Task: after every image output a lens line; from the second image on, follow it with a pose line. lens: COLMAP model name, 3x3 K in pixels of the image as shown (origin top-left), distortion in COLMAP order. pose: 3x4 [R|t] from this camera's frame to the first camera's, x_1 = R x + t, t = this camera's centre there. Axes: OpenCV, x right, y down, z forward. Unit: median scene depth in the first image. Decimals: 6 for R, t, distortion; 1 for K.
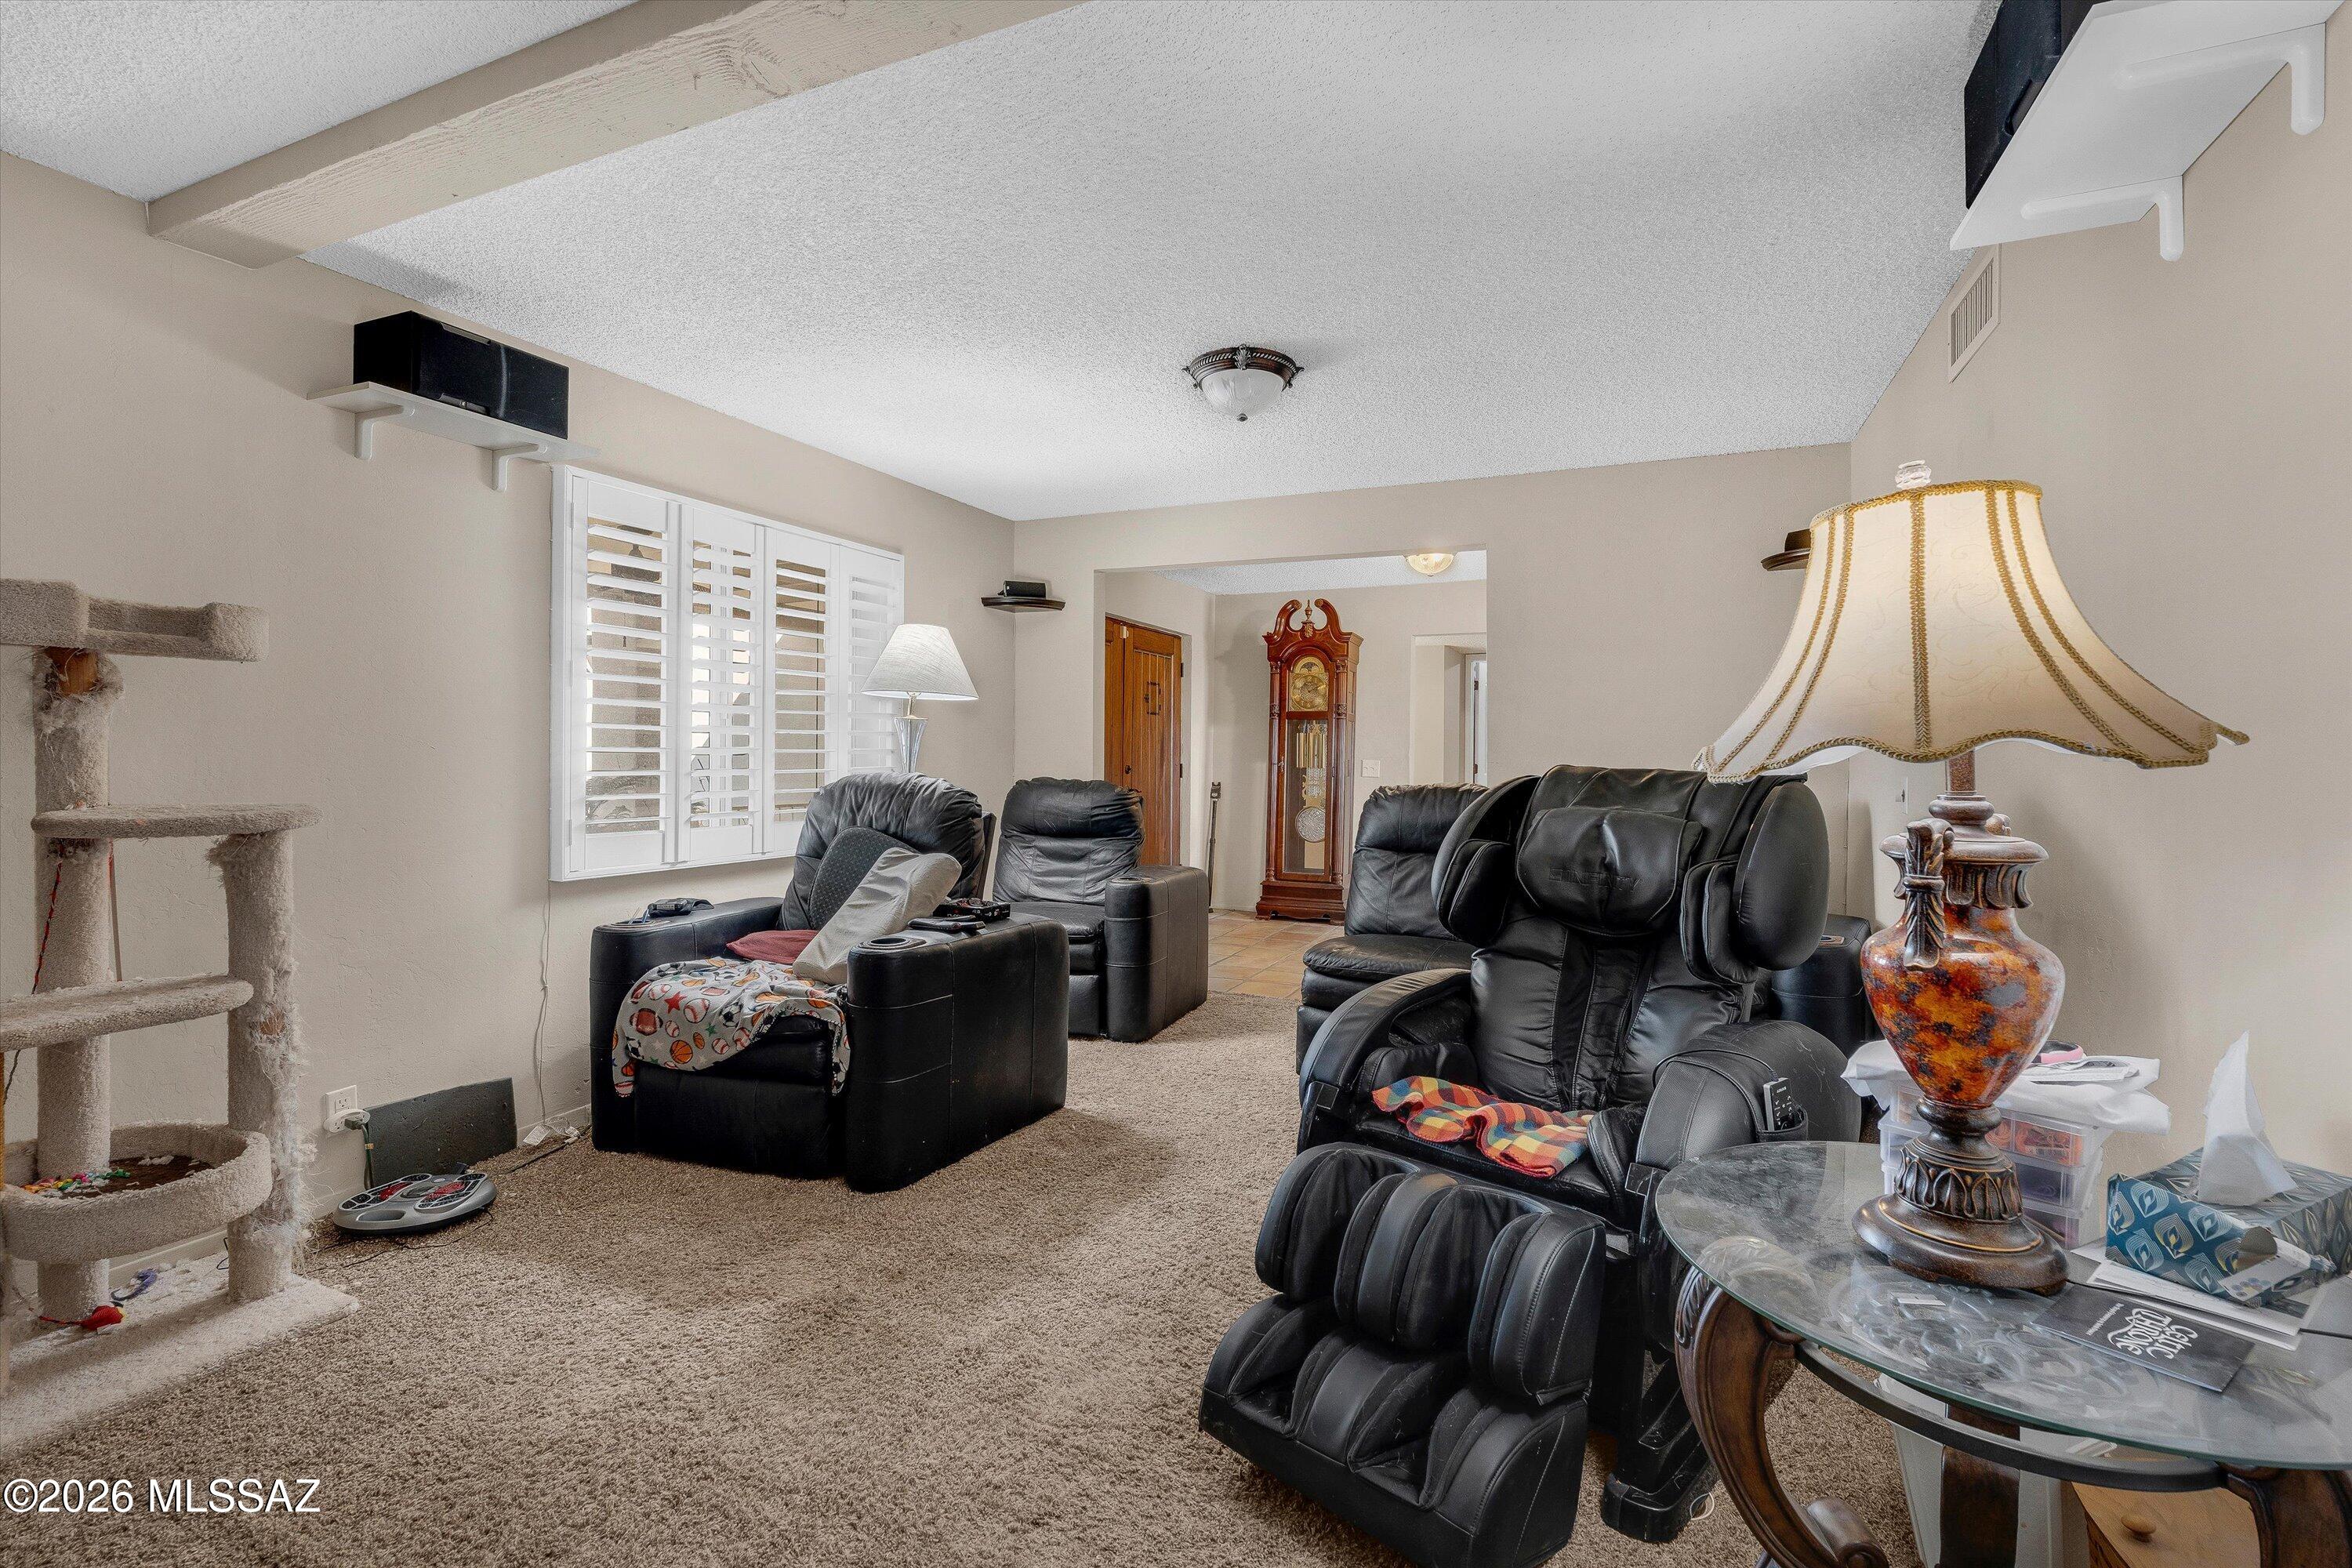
lens RADIAL K [[1040.1, 0, 1178.7], [0, 1040.1, 772.2], [0, 0, 1]] dist [0.000394, 0.000141]
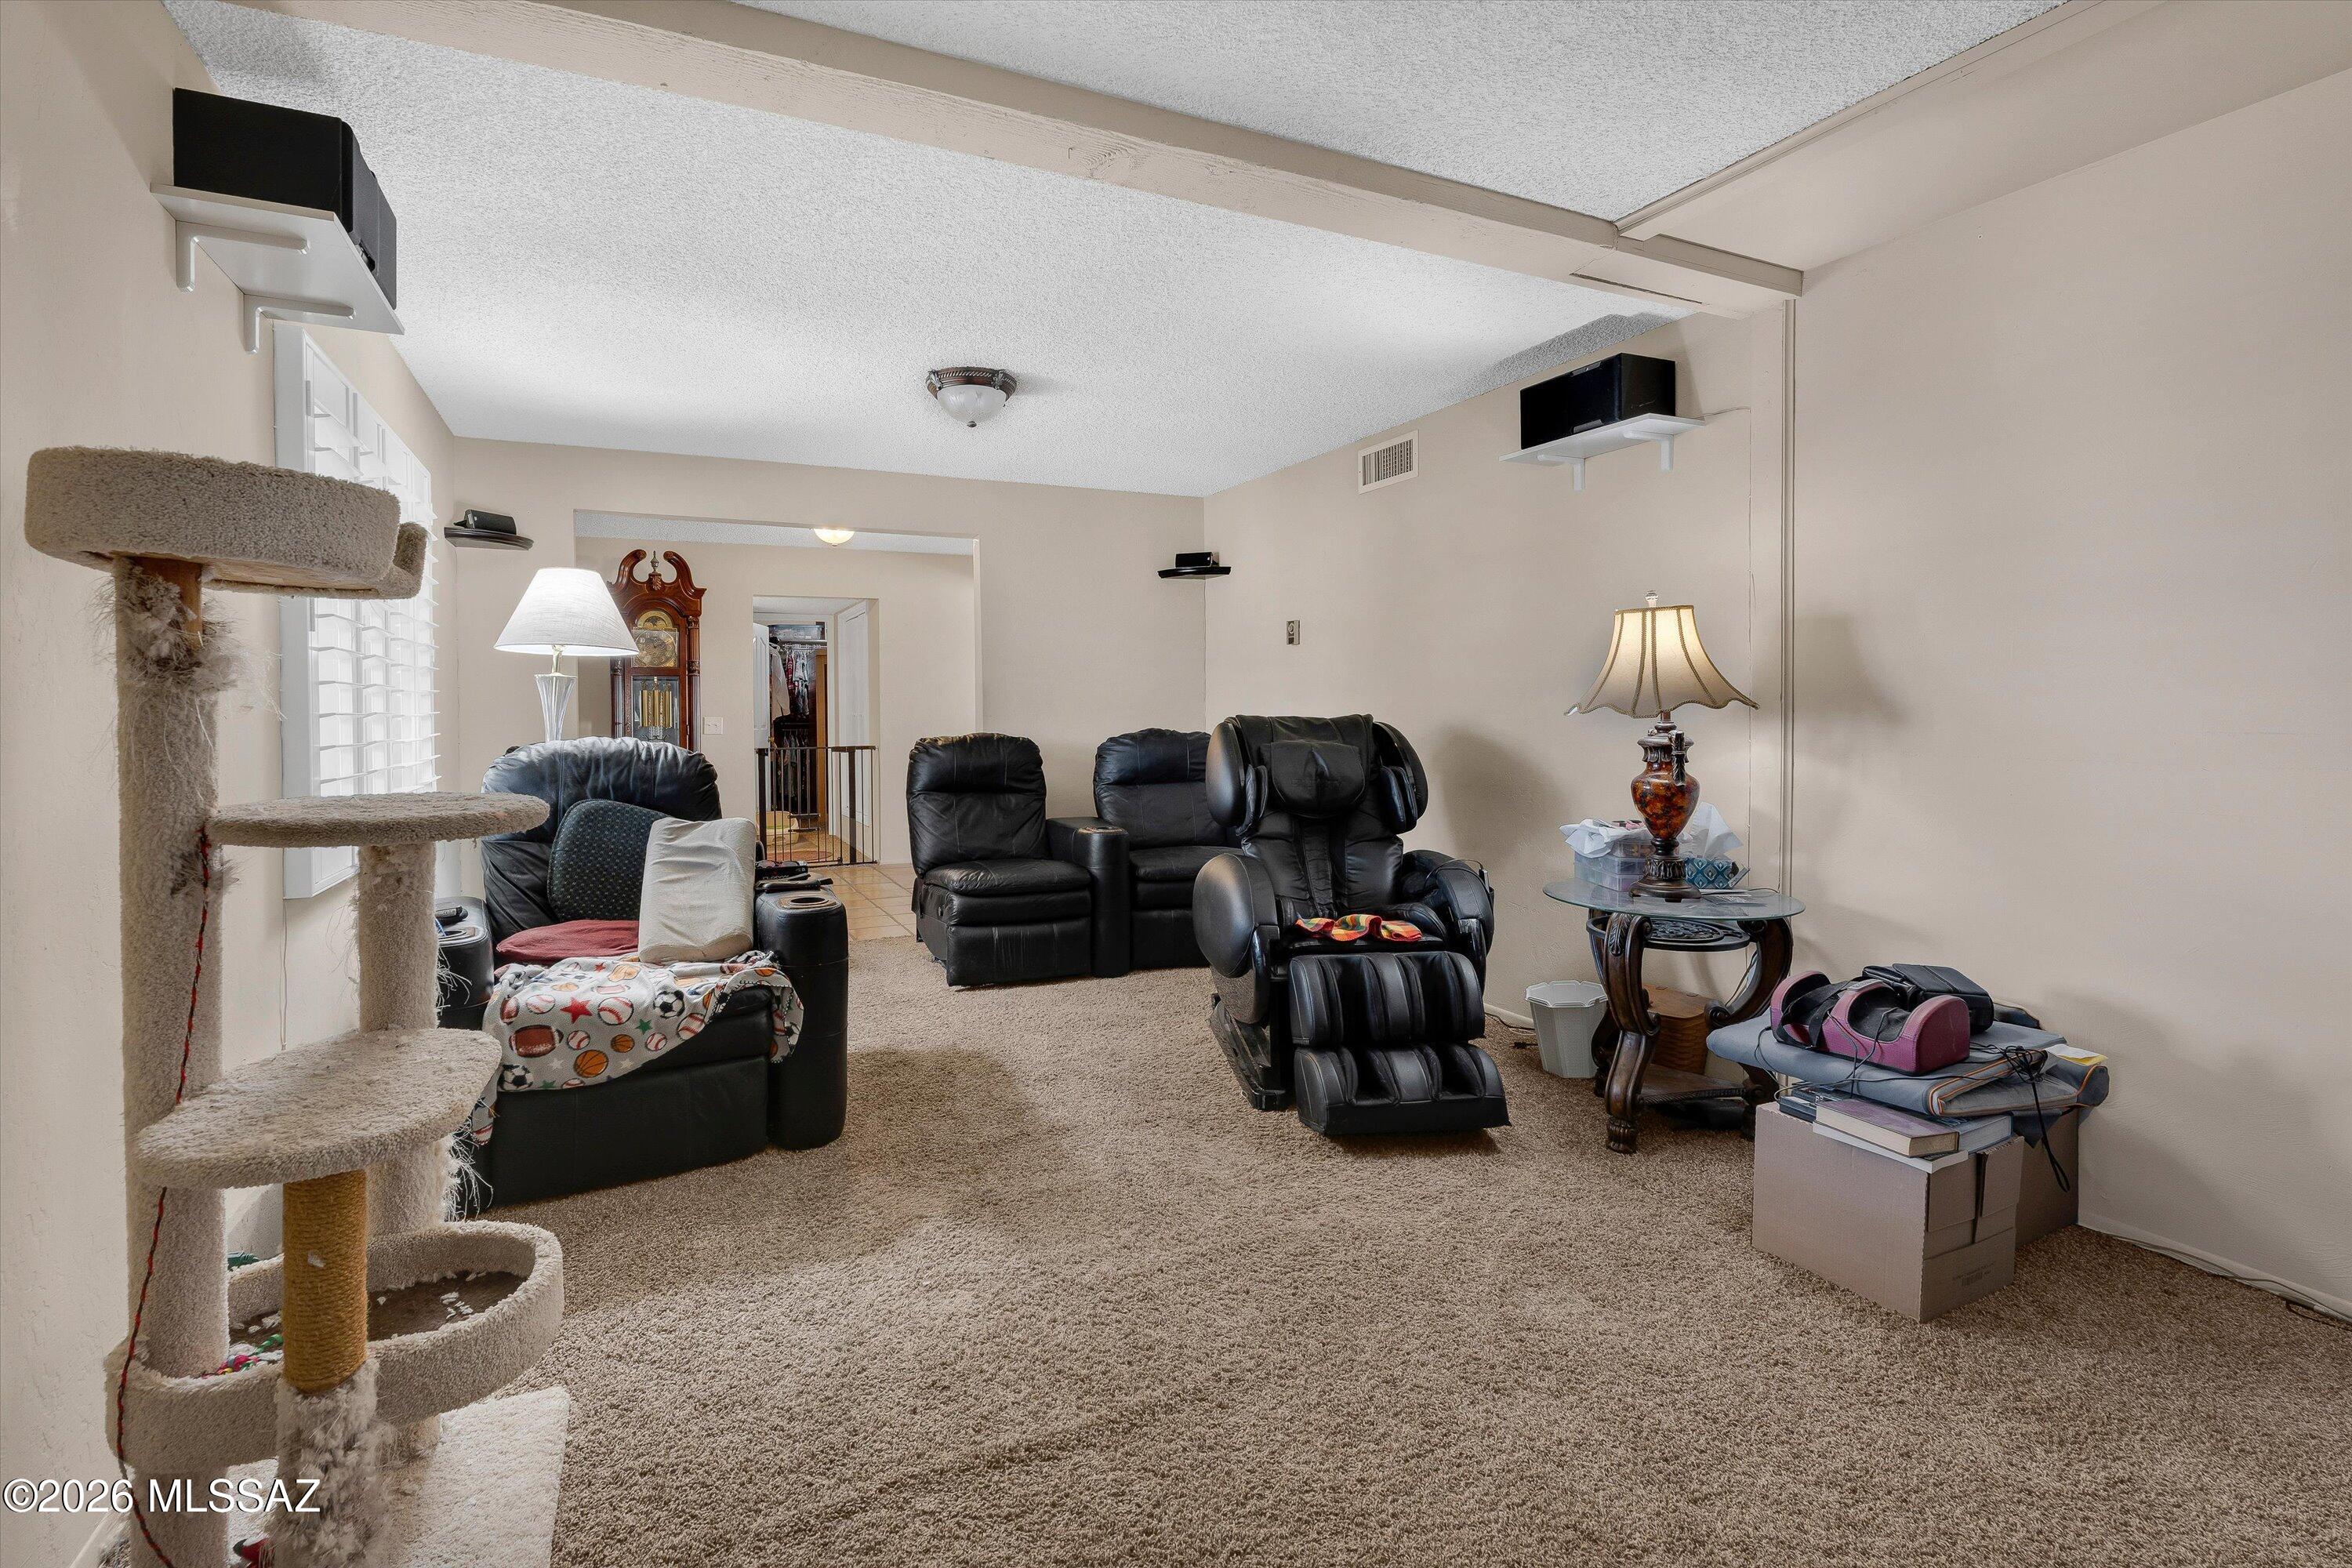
lens RADIAL K [[1069.6, 0, 1095.3], [0, 1069.6, 745.9], [0, 0, 1]] dist [0.000856, 0.000012]
pose [[0.679541, -0.038297, 0.732637, -0.846689], [0.025673, 0.999266, 0.028422, -0.010321], [-0.733188, -0.000505, 0.680026, 0.087397]]
